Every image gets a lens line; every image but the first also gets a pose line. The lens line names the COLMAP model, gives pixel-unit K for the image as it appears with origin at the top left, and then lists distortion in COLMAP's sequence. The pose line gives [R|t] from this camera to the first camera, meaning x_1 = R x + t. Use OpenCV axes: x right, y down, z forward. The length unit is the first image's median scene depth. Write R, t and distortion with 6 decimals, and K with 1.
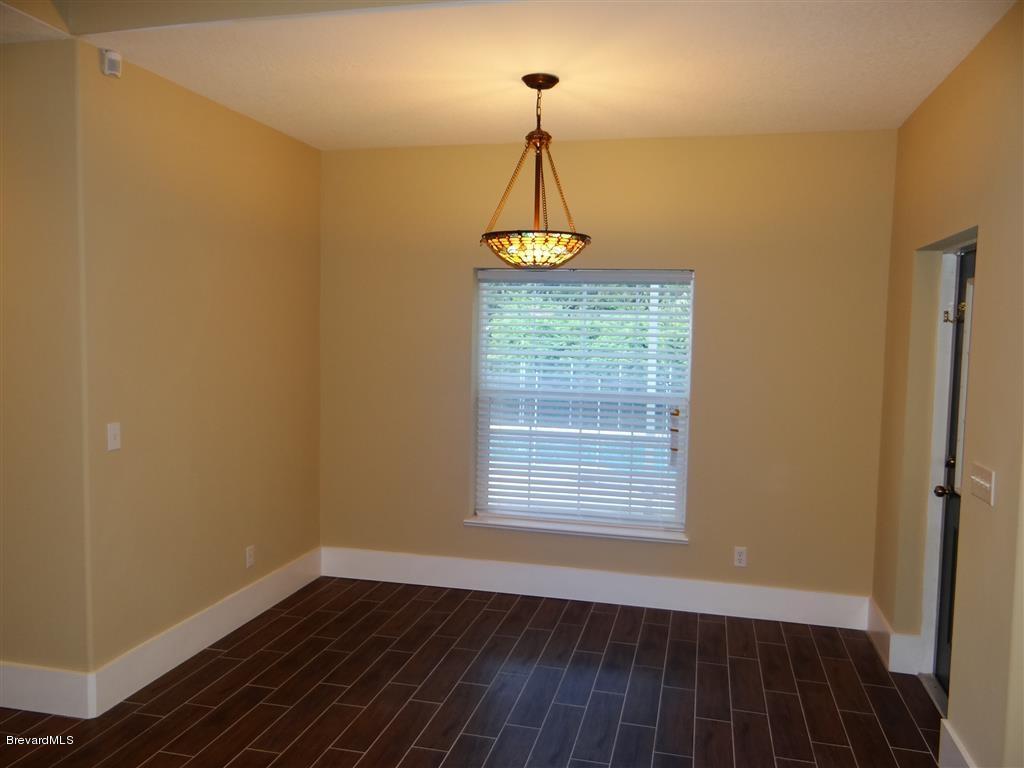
lens RADIAL K [[810.1, 0, 506.0], [0, 810.1, 382.3], [0, 0, 1]] dist [0.000614, 0.000988]
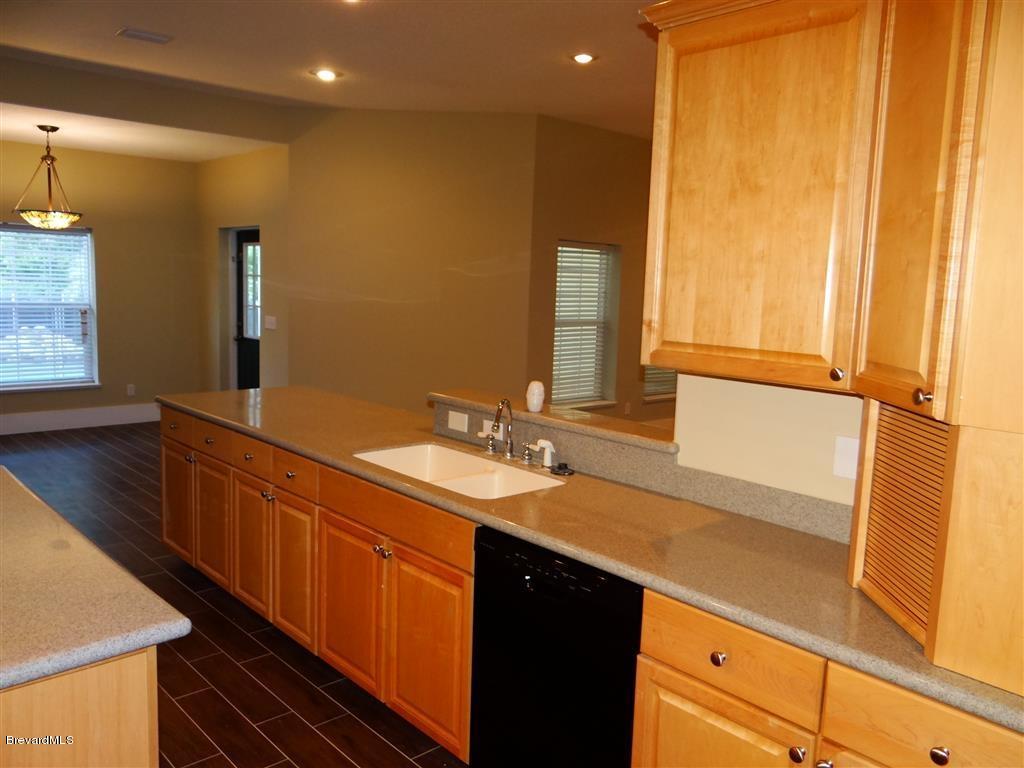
lens RADIAL K [[810.1, 0, 501.9], [0, 810.1, 378.1], [0, 0, 1]] dist [0.000614, 0.000988]
pose [[0.549746, -0.103302, 0.828920, -0.921954], [0.035995, 0.994332, 0.100044, 0.045120], [-0.834556, -0.025162, 0.550348, -0.841093]]
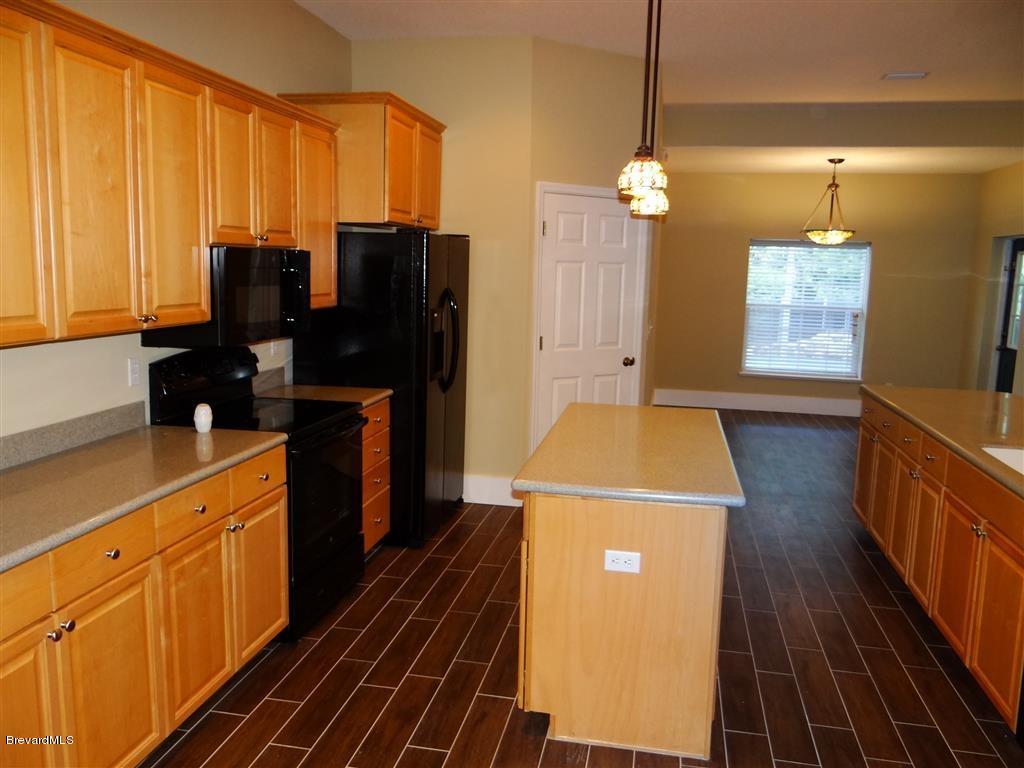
lens RADIAL K [[810.1, 0, 509.7], [0, 810.1, 379.6], [0, 0, 1]] dist [0.000614, 0.000988]
pose [[0.998706, 0.000679, 0.050851, -0.904646], [-0.004536, 0.997114, 0.075787, 0.058385], [-0.050653, -0.075920, 0.995827, -1.134495]]
